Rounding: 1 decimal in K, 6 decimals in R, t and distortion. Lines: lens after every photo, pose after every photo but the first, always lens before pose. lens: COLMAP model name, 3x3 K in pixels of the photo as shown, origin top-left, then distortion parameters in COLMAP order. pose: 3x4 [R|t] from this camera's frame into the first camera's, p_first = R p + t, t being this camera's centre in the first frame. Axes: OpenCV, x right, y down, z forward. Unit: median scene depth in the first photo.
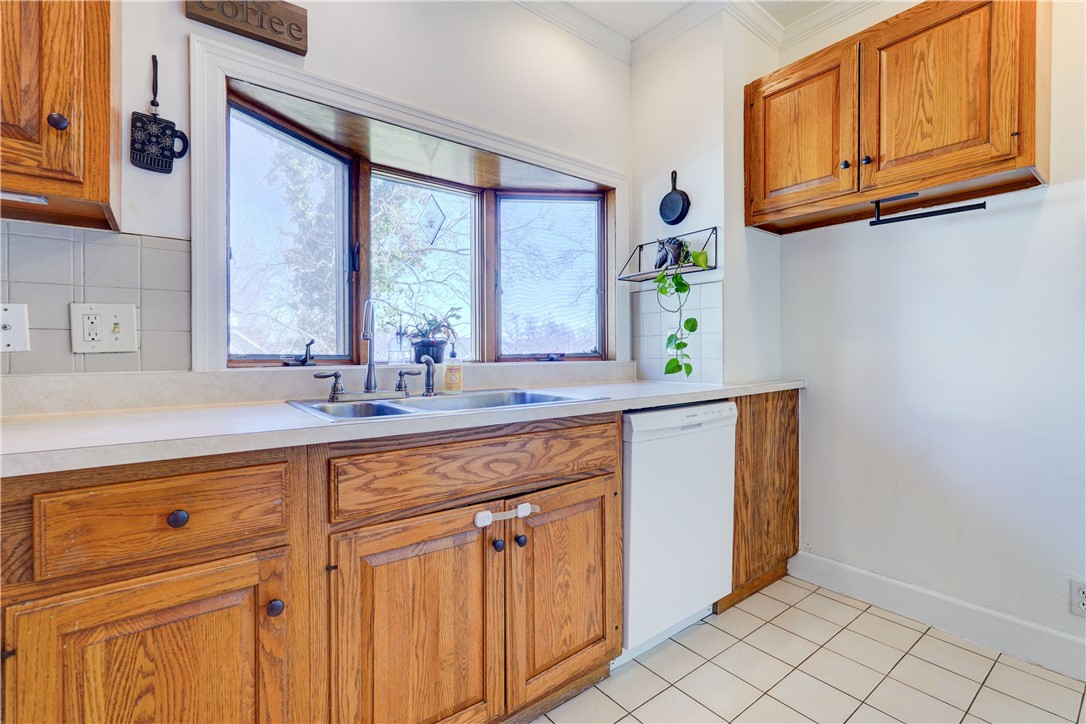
lens RADIAL K [[490.6, 0, 543.0], [0, 490.6, 362.0], [0, 0, 1]] dist [-0.000420, 0.000106]
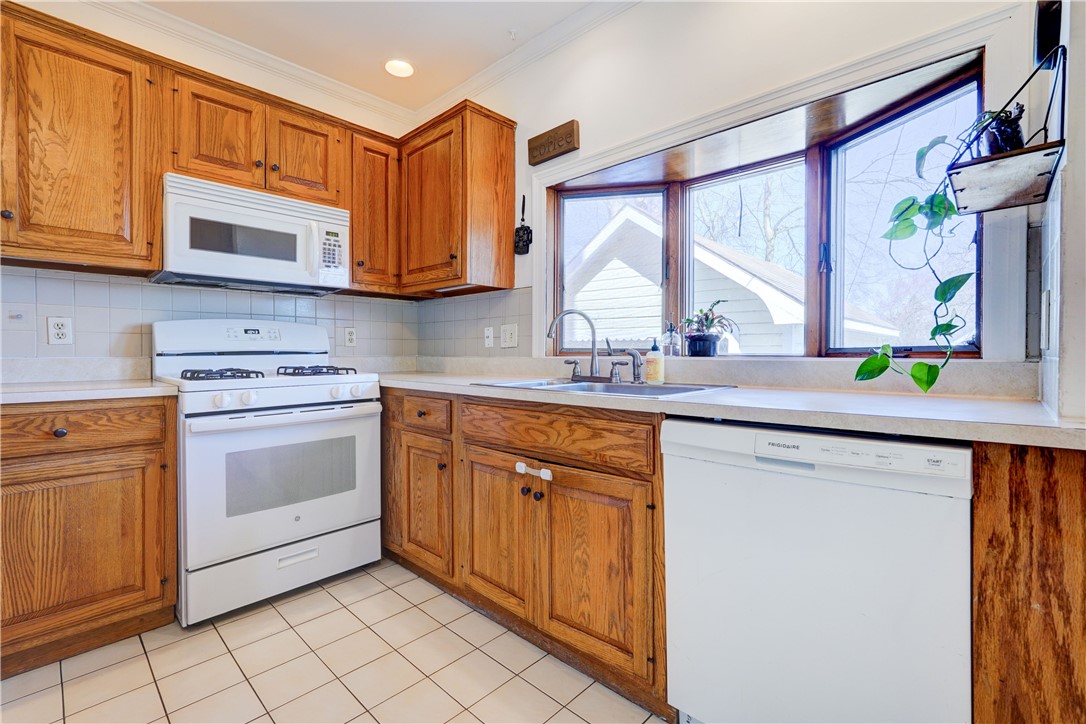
lens RADIAL K [[475.2, 0, 543.0], [0, 475.2, 362.0], [0, 0, 1]] dist [-0.001322, -0.000139]
pose [[0.160649, 0.025815, -0.986674, 1.009870], [-0.015699, 0.999598, 0.023596, -0.006782], [0.986887, 0.011699, 0.160990, 0.716279]]
